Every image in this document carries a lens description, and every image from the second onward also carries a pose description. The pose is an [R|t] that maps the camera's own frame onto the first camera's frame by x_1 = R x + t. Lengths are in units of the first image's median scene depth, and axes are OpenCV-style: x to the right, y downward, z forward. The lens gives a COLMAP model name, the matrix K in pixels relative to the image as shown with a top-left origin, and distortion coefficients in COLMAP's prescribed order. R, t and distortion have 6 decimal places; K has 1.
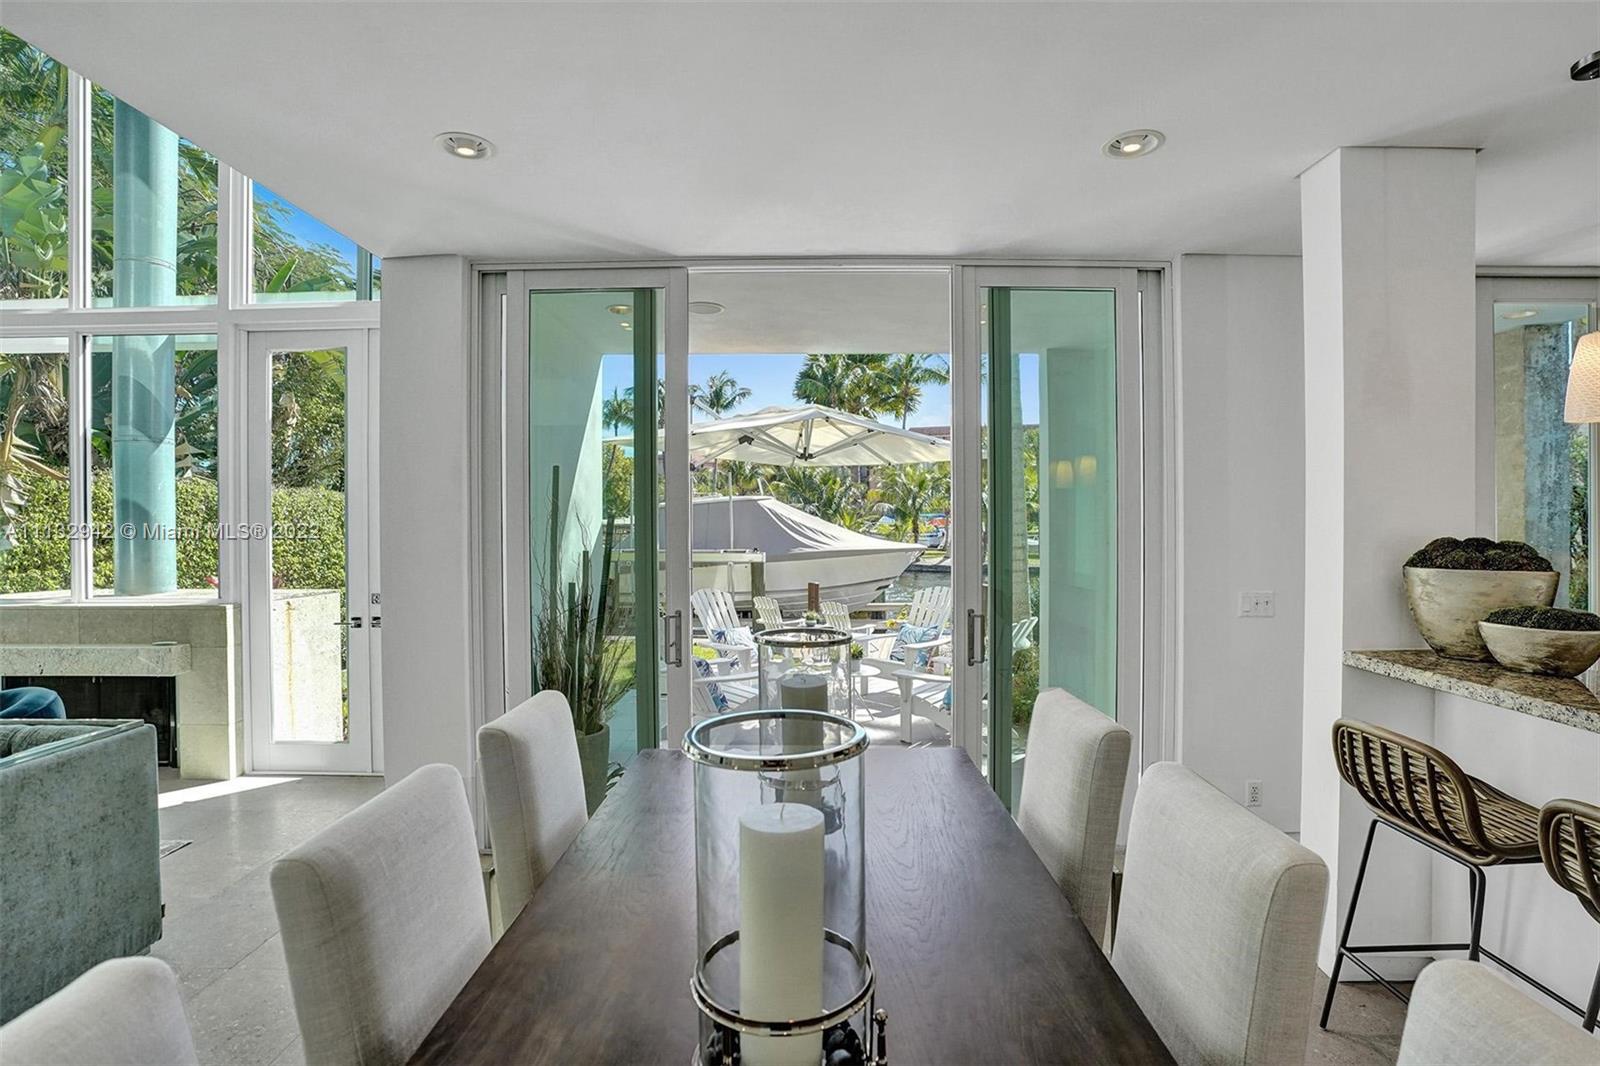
lens RADIAL K [[757.3, 0, 795.5], [0, 757.3, 529.2], [0, 0, 1]] dist [-0.068704, 0.024268]
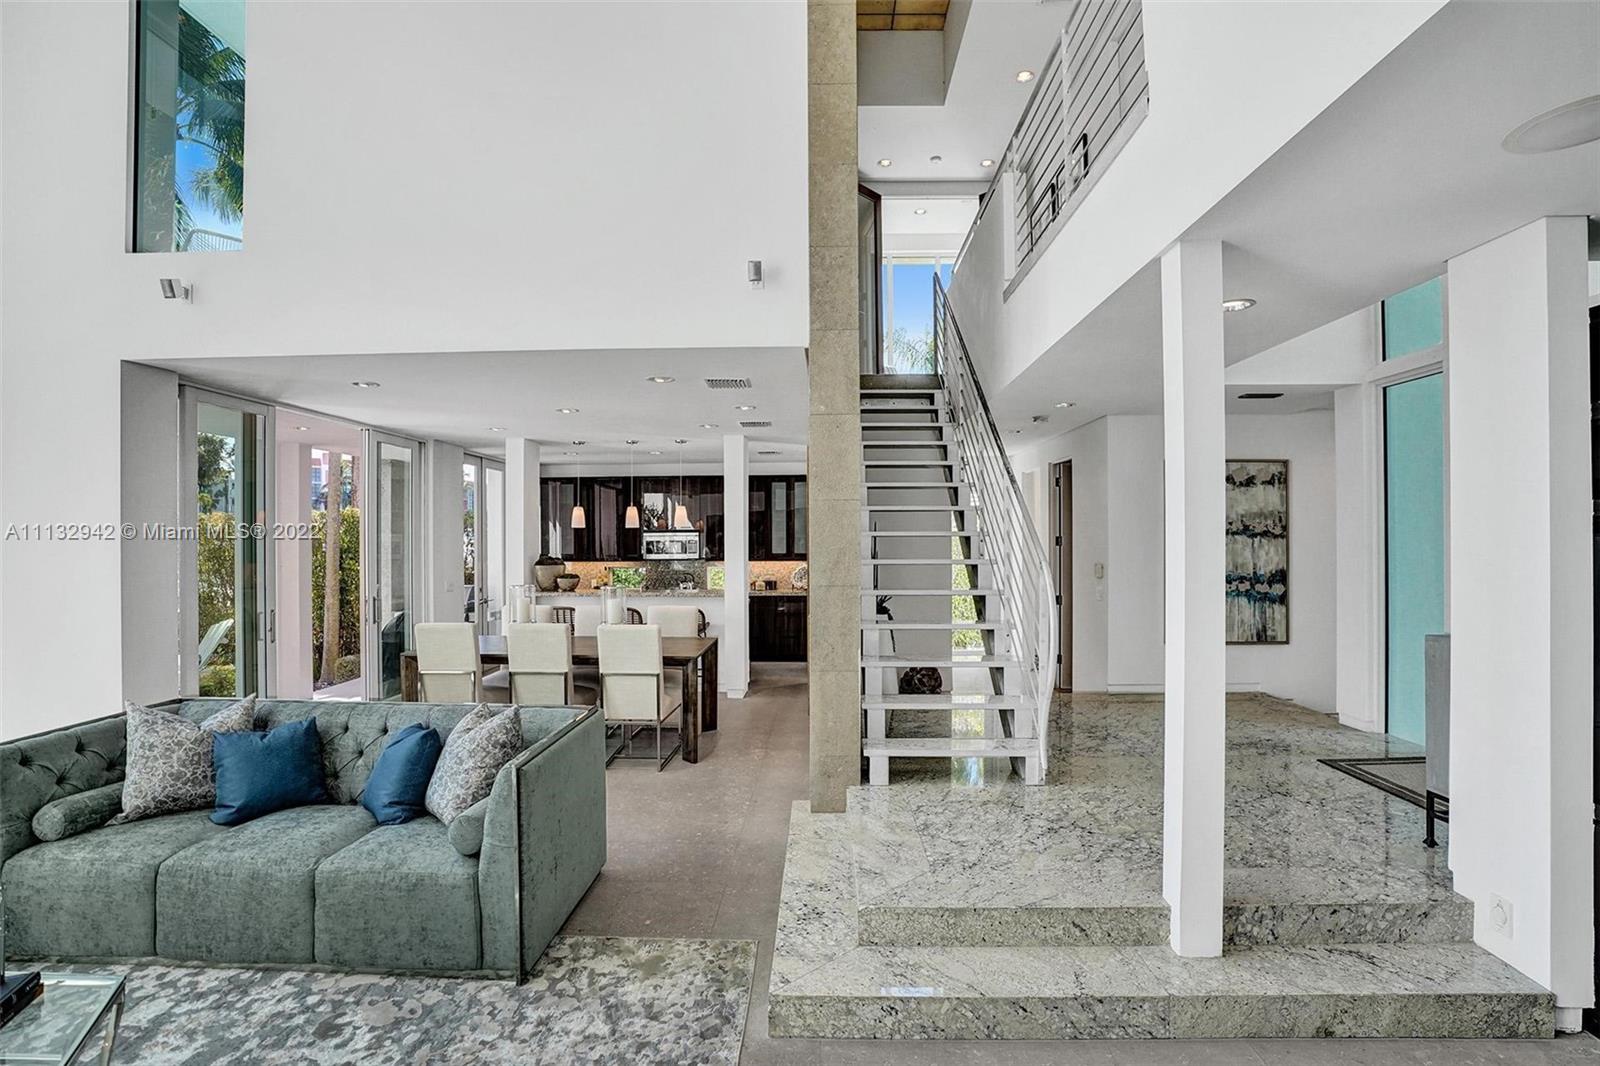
lens RADIAL K [[757.3, 0, 804.1], [0, 757.3, 530.6], [0, 0, 1]] dist [-0.068704, 0.024268]
pose [[0.022914, 0.016108, 0.999608, -2.627074], [0.015482, 0.999745, -0.016465, -0.034496], [-0.999618, 0.015854, 0.022659, -0.334160]]
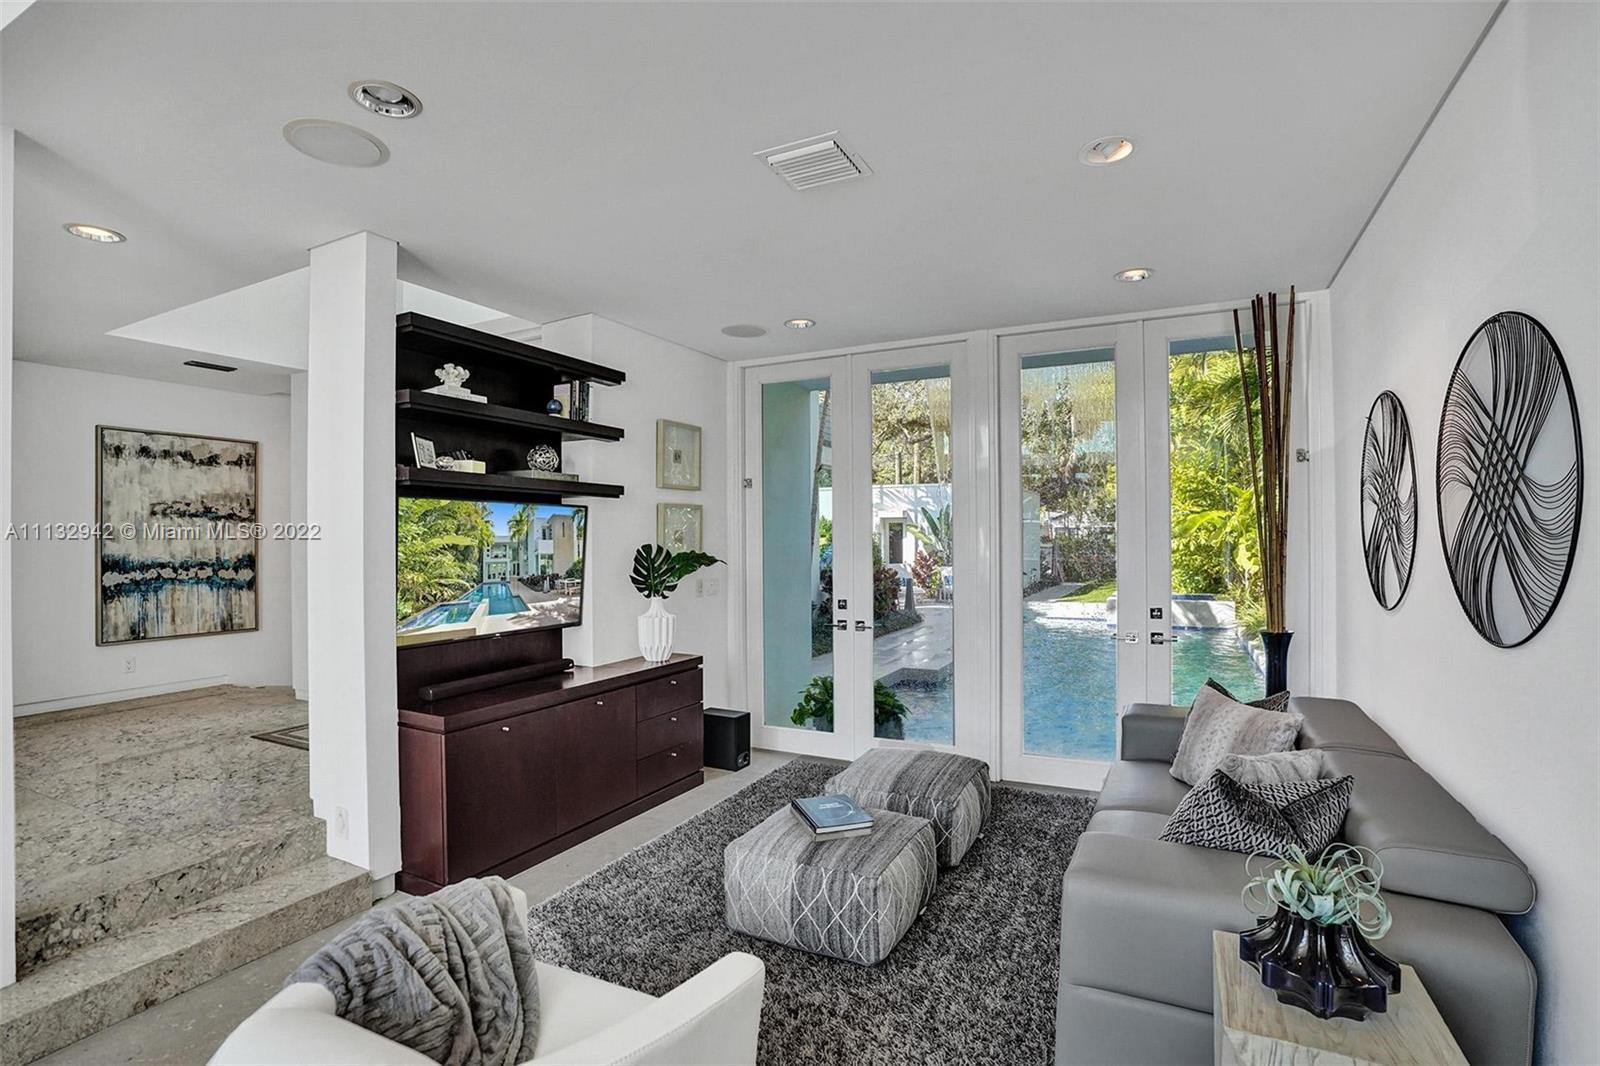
lens RADIAL K [[757.3, 0, 810.0], [0, 757.3, 532.5], [0, 0, 1]] dist [-0.068704, 0.024268]
pose [[-0.900078, 0.014237, 0.435495, -2.804197], [0.016364, 0.999865, 0.001135, 0.043476], [-0.435421, 0.008149, -0.900190, -0.546159]]
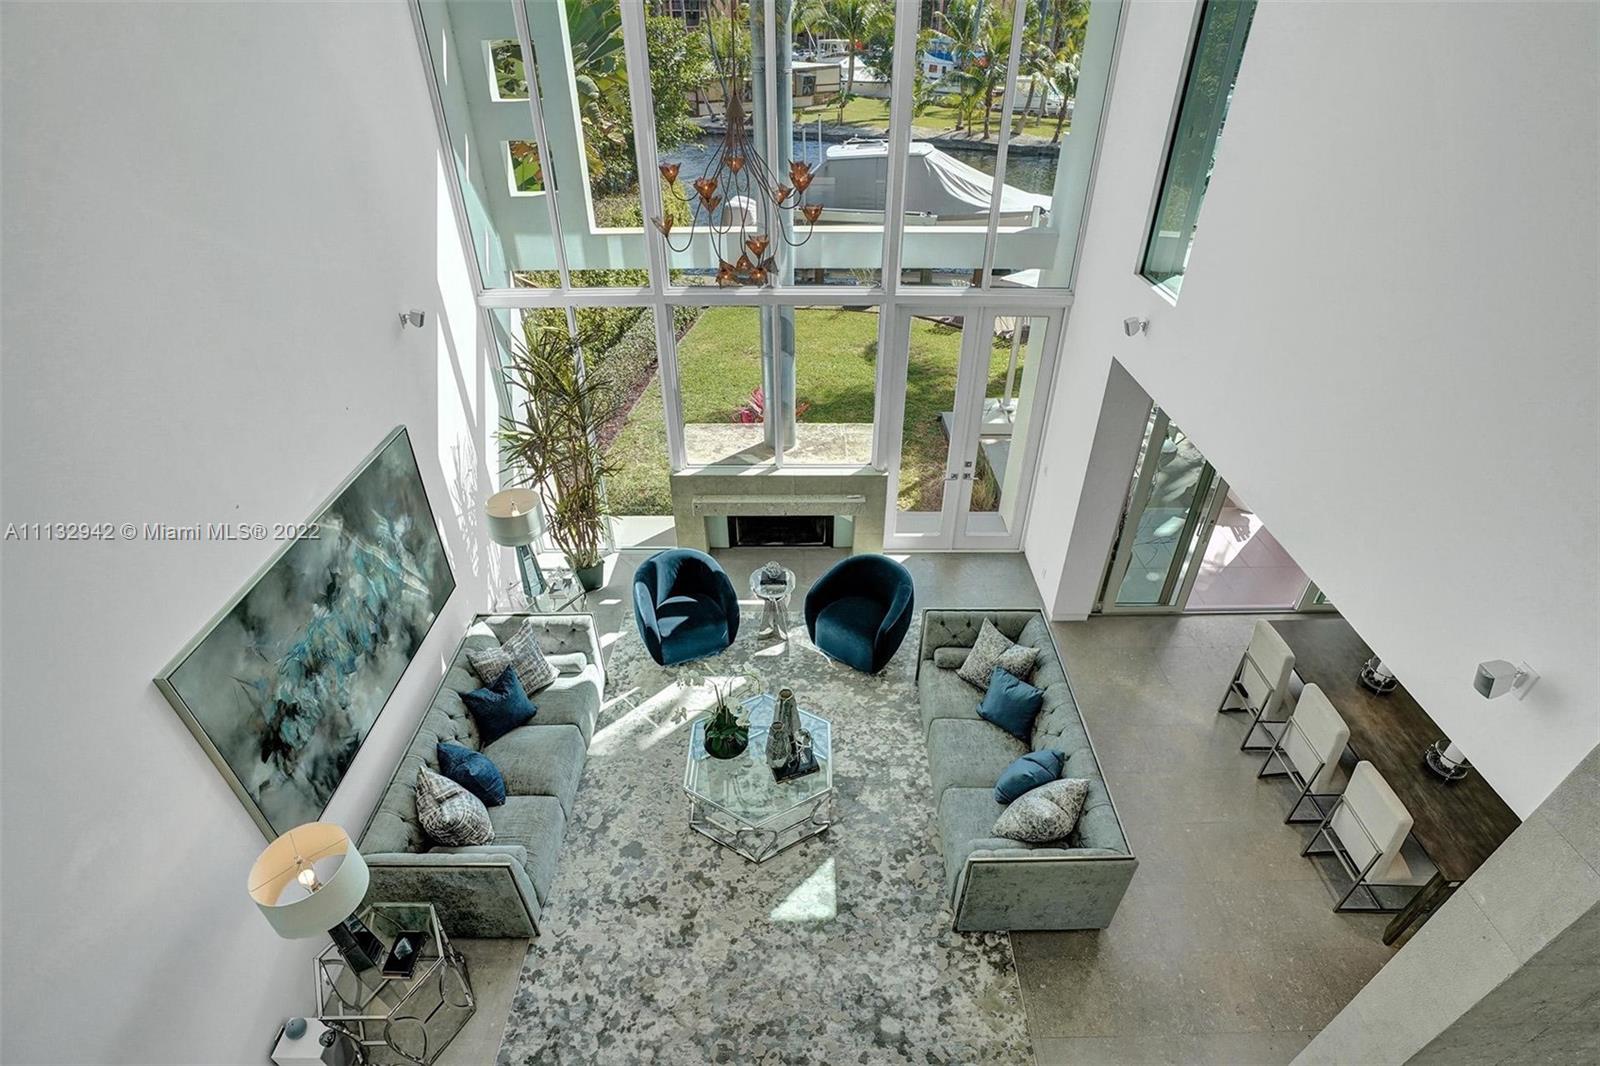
lens RADIAL K [[757.3, 0, 807.8], [0, 757.3, 519.6], [0, 0, 1]] dist [-0.068704, 0.024268]
pose [[0.999893, -0.004646, 0.013907, -1.881668], [-0.003835, 0.832565, 0.553913, -1.466968], [-0.014151, -0.553907, 0.832458, -0.941370]]
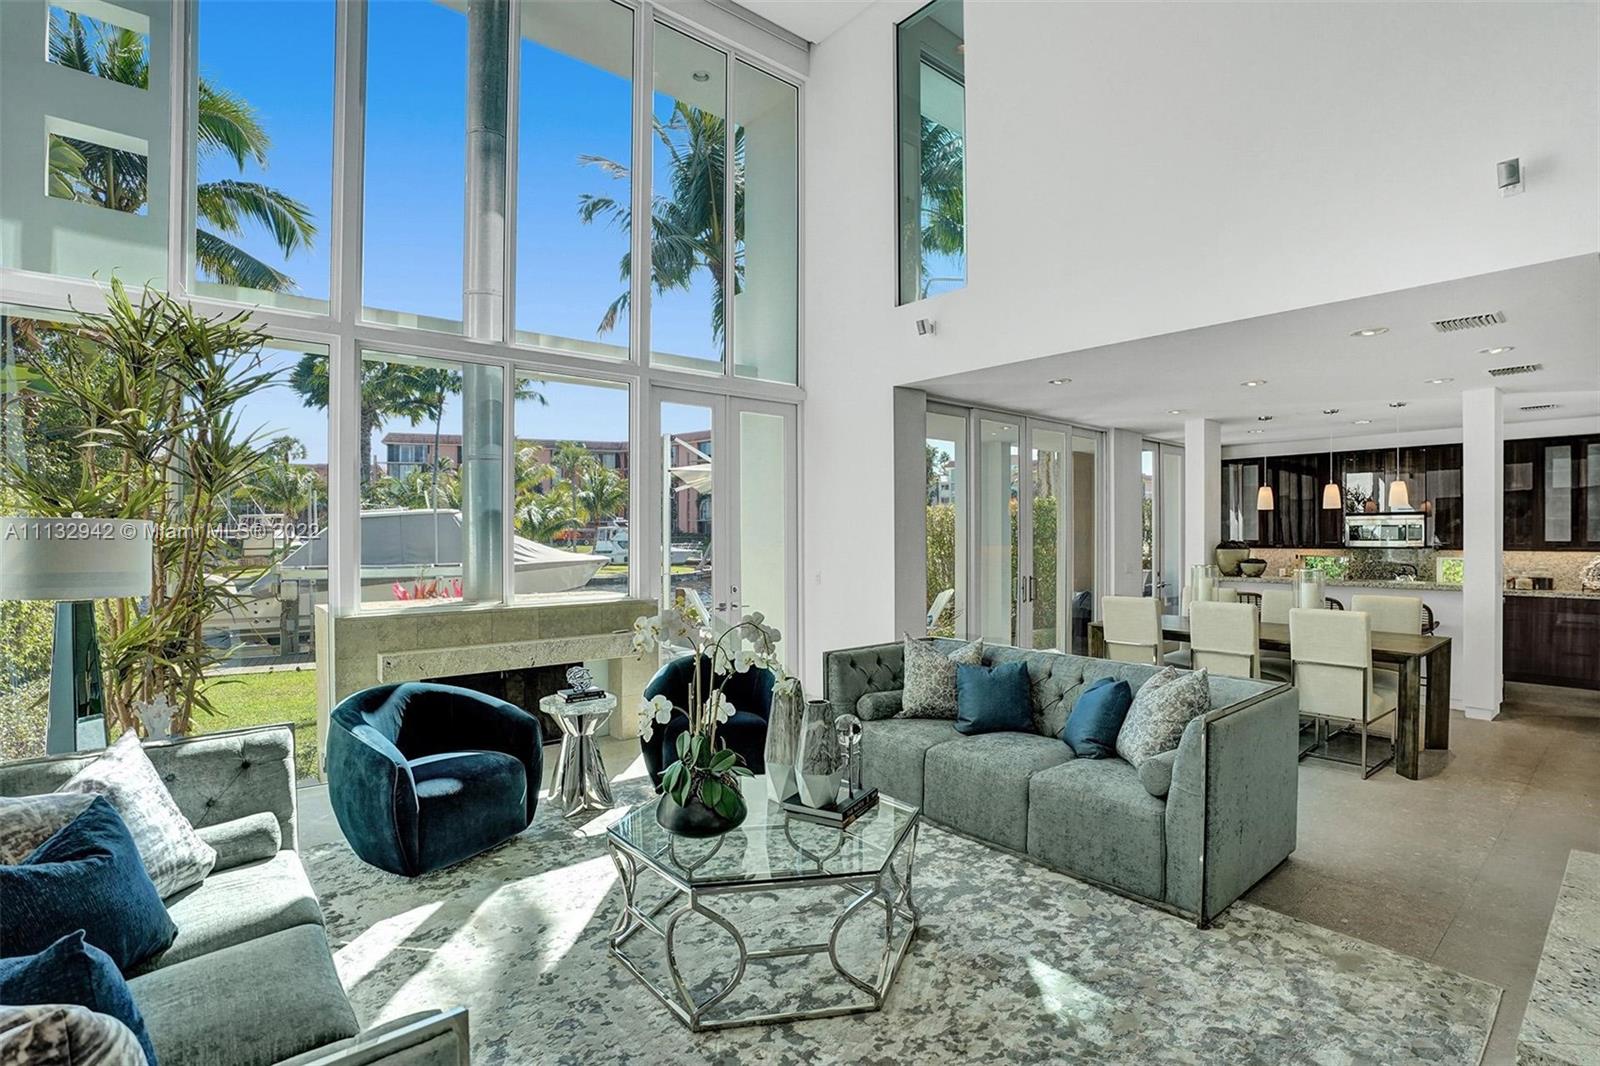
lens RADIAL K [[757.3, 0, 806.9], [0, 757.3, 536.0], [0, 0, 1]] dist [-0.068704, 0.024268]
pose [[0.760265, 0.001477, 0.649612, -2.761999], [0.004971, 0.999955, -0.008091, 0.010091], [-0.649594, 0.009381, 0.760223, -0.356895]]
